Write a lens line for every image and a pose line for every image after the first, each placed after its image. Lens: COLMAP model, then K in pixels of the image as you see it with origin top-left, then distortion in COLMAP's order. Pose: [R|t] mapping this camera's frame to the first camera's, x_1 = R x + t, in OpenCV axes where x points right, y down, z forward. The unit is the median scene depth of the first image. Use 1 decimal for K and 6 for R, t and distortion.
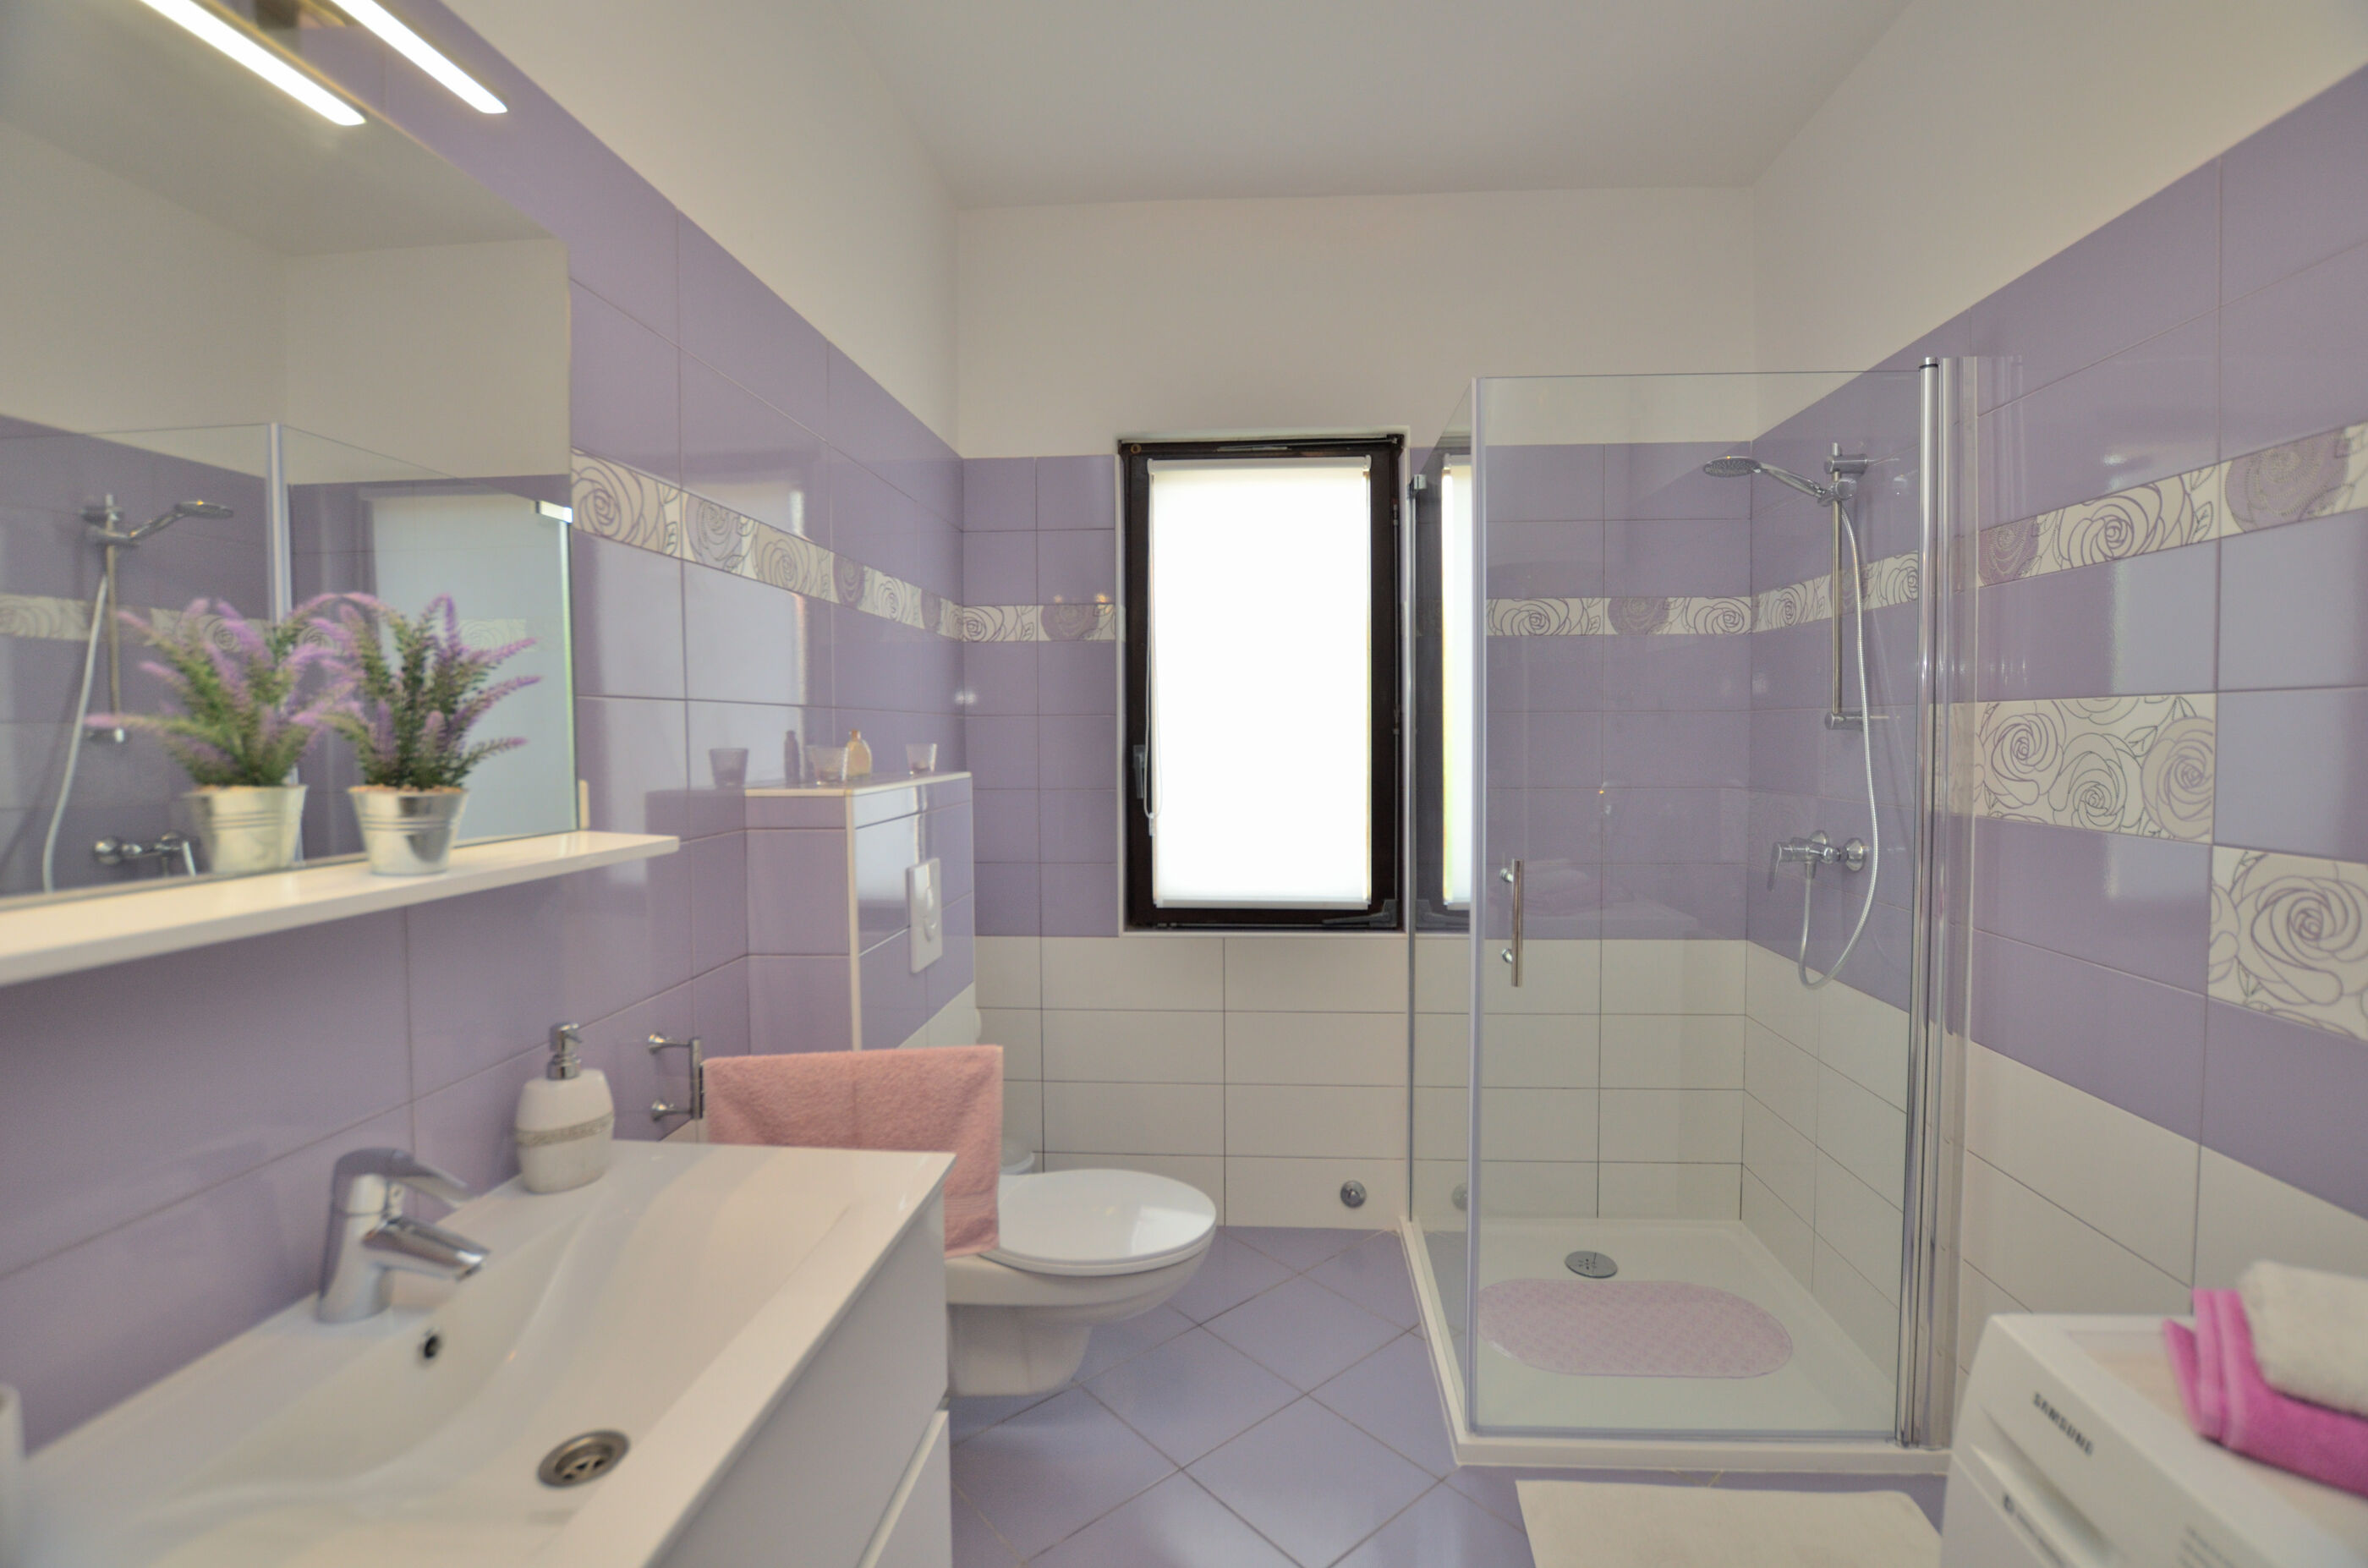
lens RADIAL K [[1046.4, 0, 1201.0], [0, 1046.4, 776.3], [0, 0, 1]] dist [-0.031756, 0.003973]
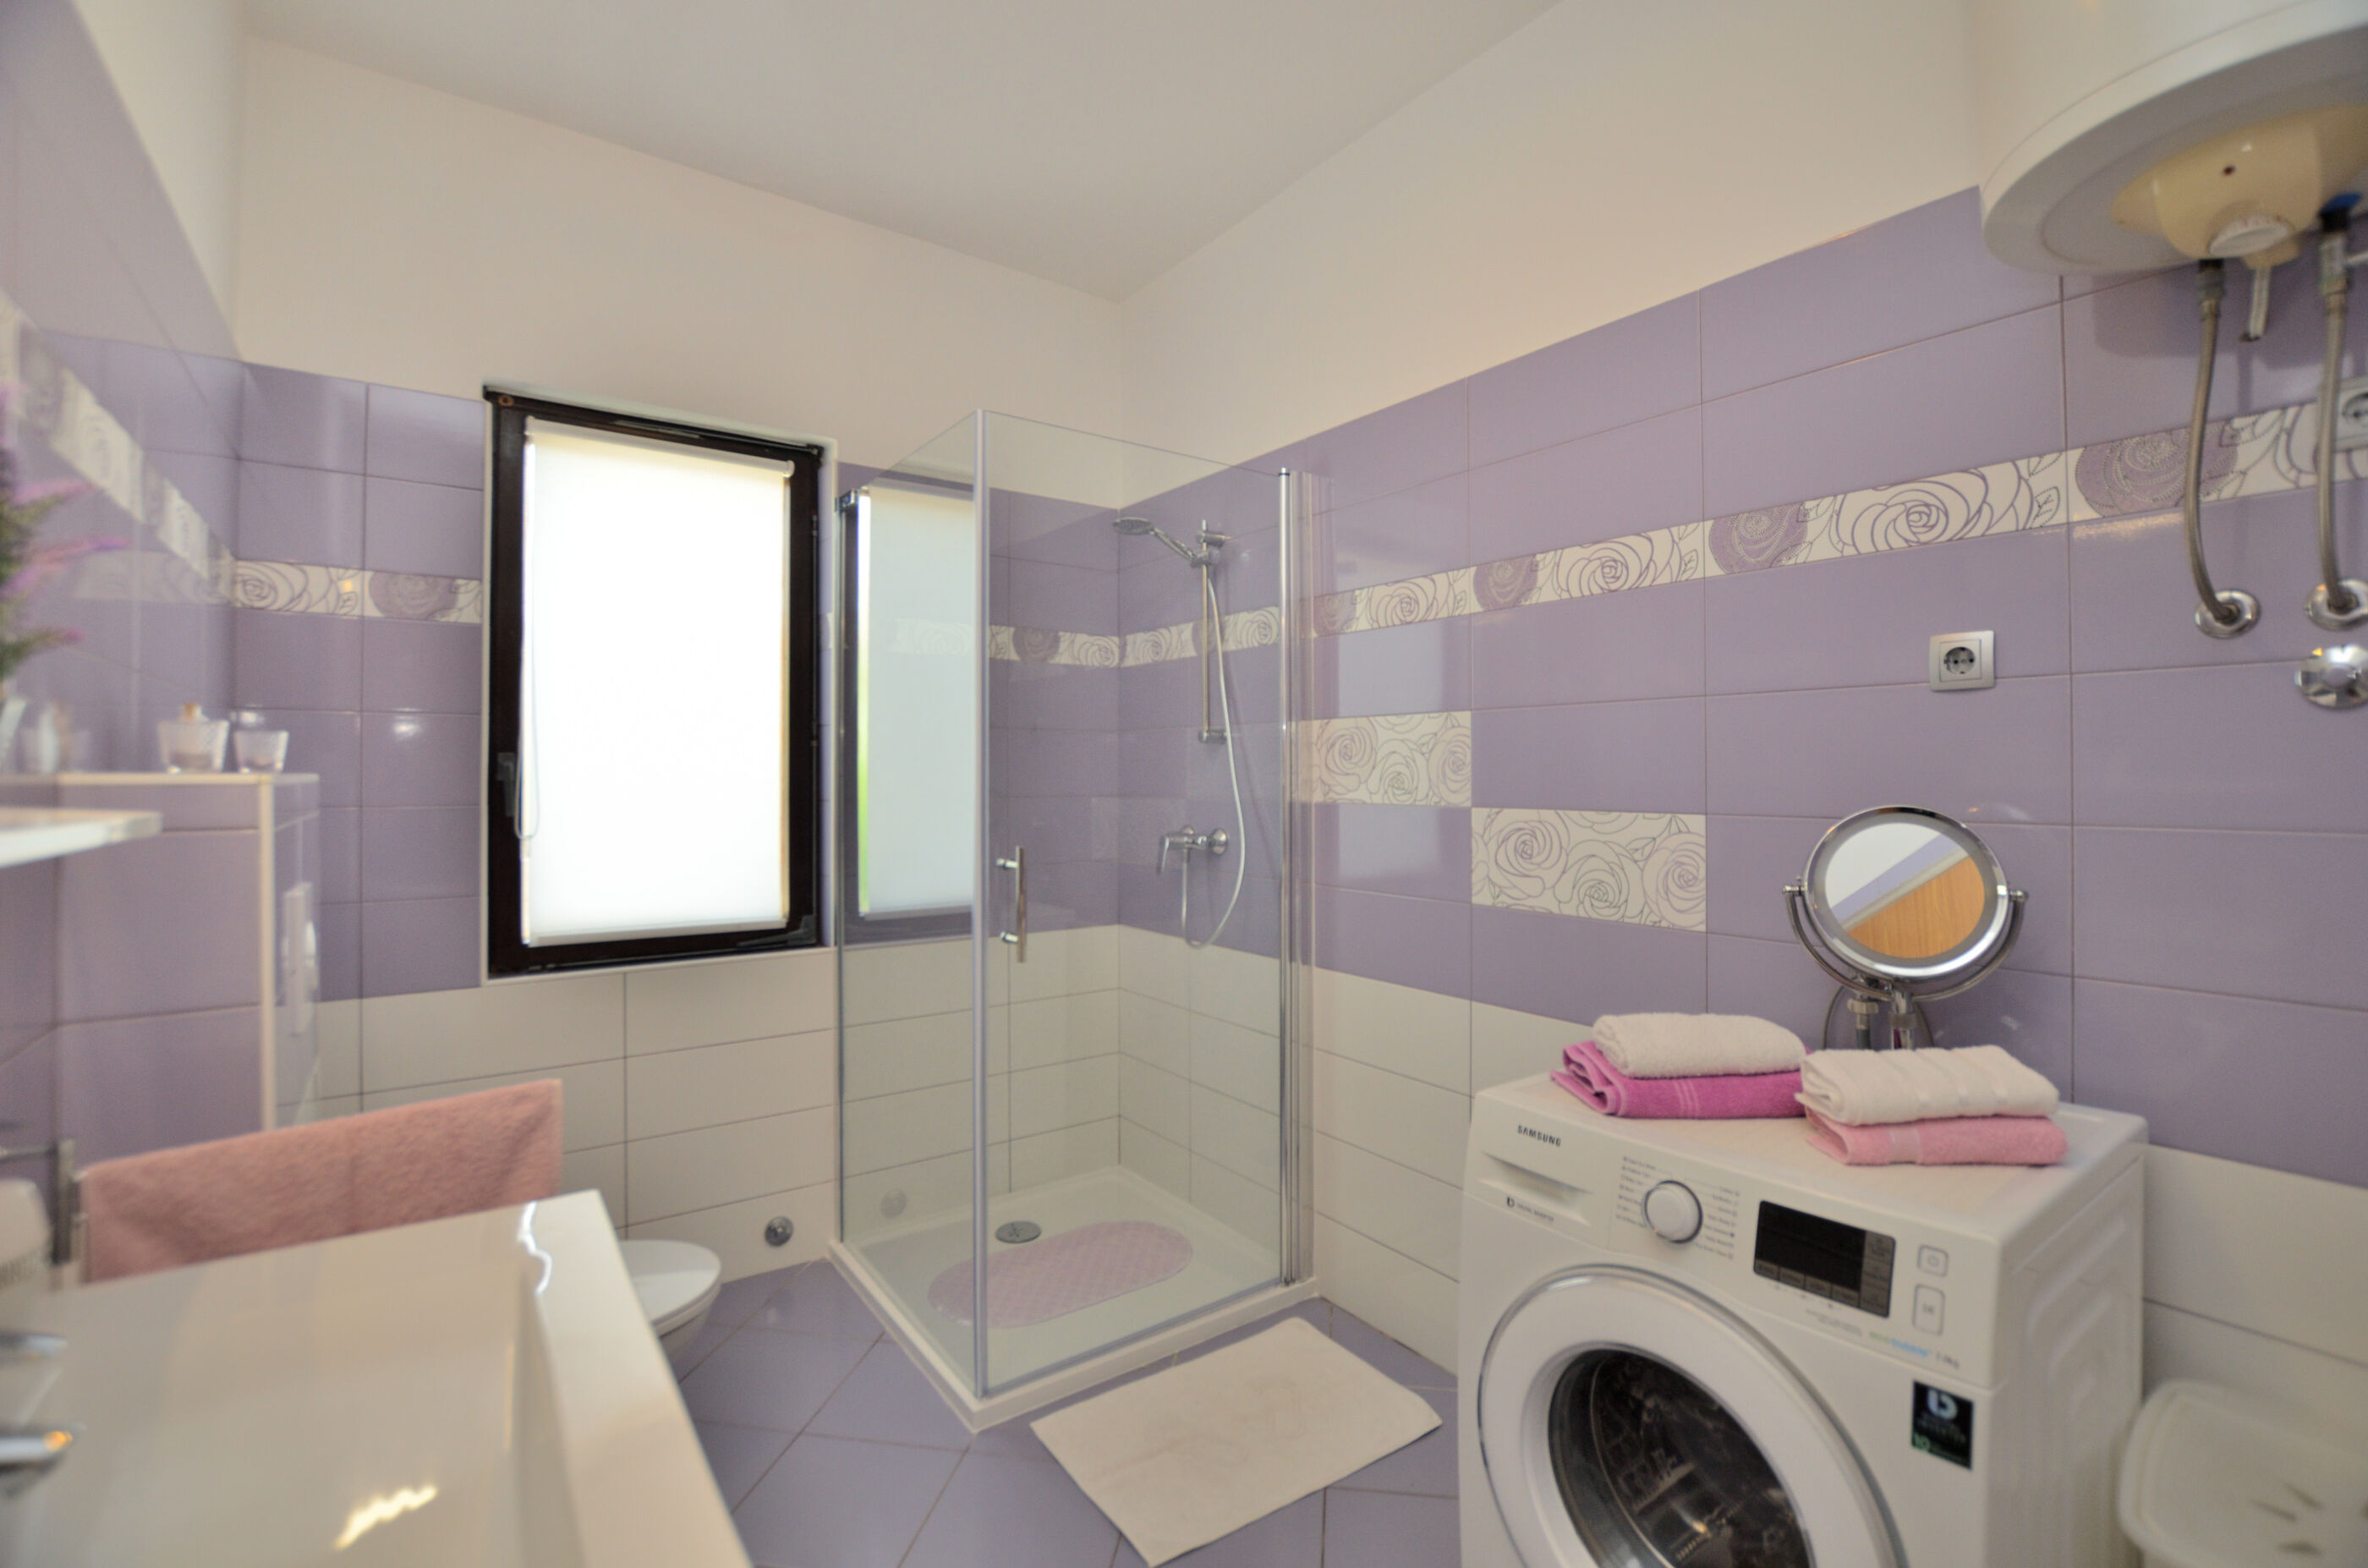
lens RADIAL K [[1046.4, 0, 1202.7], [0, 1046.4, 773.5], [0, 0, 1]] dist [-0.031756, 0.003973]
pose [[0.759433, 0.006302, 0.650555, -0.276750], [0.023699, 0.999021, -0.037343, 0.048913], [-0.650153, 0.043777, 0.758541, 0.030685]]
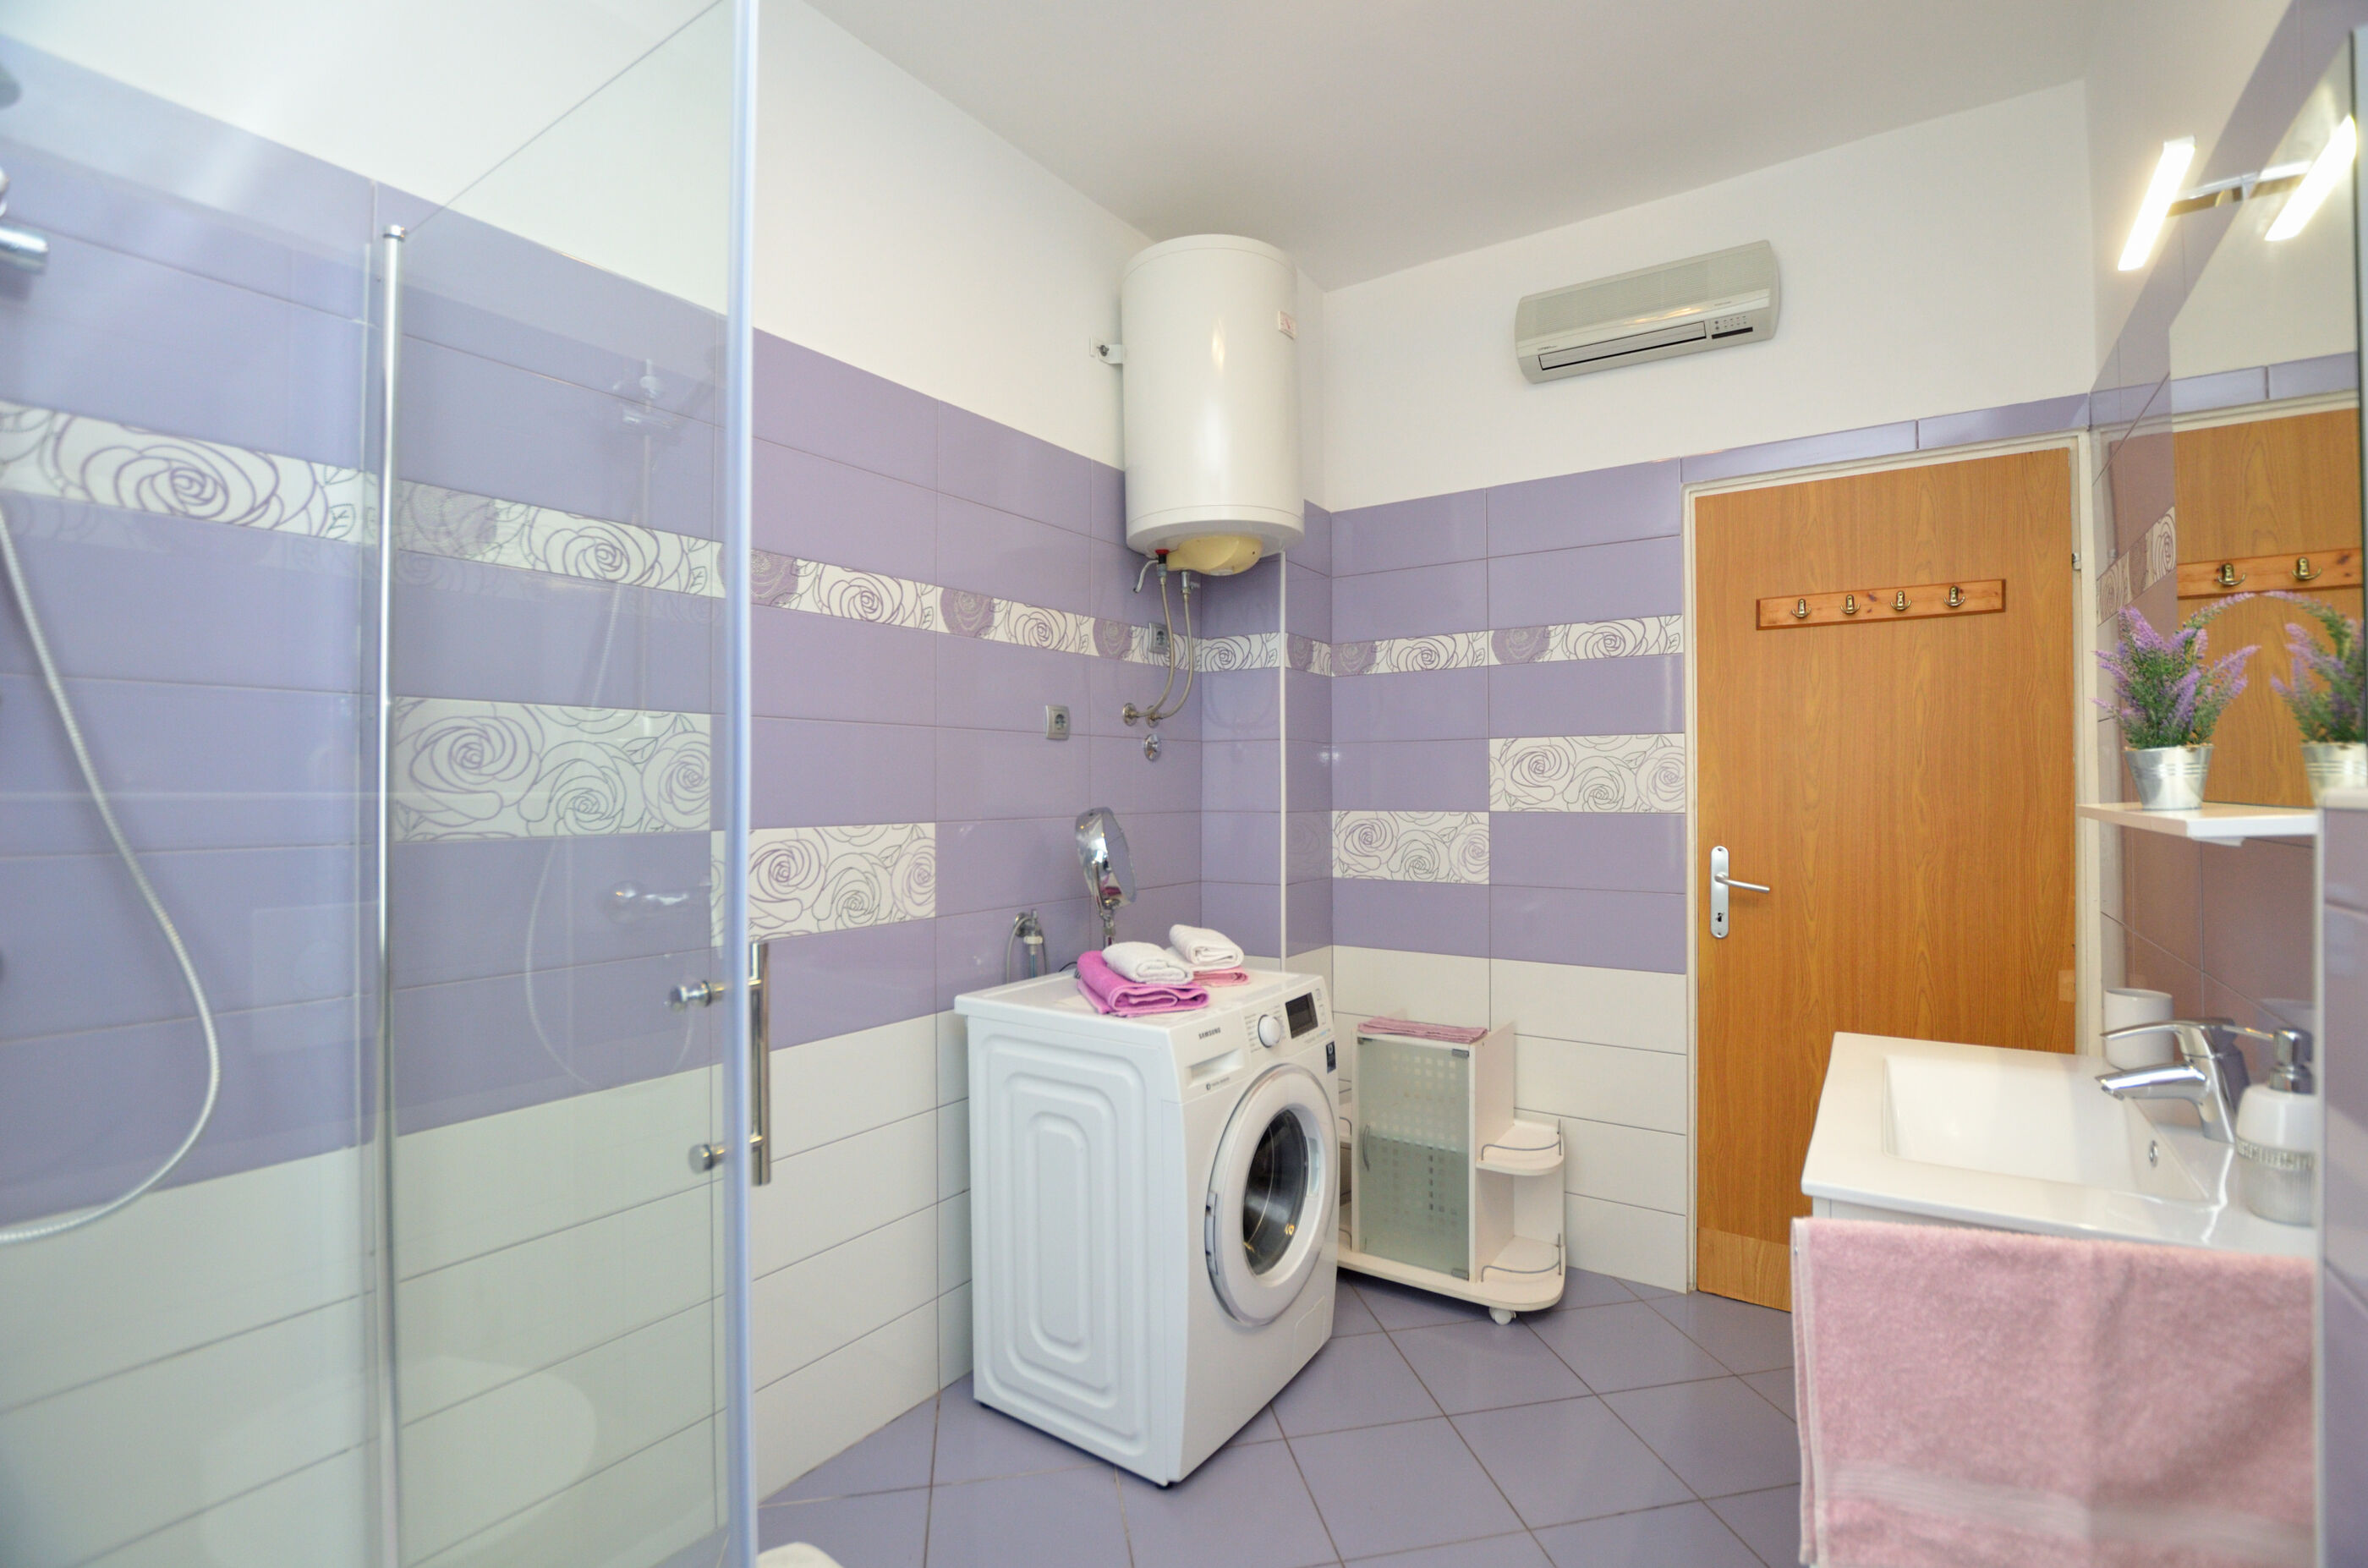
lens RADIAL K [[1046.4, 0, 1206.6], [0, 1046.4, 779.0], [0, 0, 1]] dist [-0.031756, 0.003973]
pose [[-0.868971, 0.012067, 0.494715, -0.160705], [0.029366, 0.999198, 0.027209, -0.011836], [-0.493990, 0.038171, -0.868629, 1.361329]]
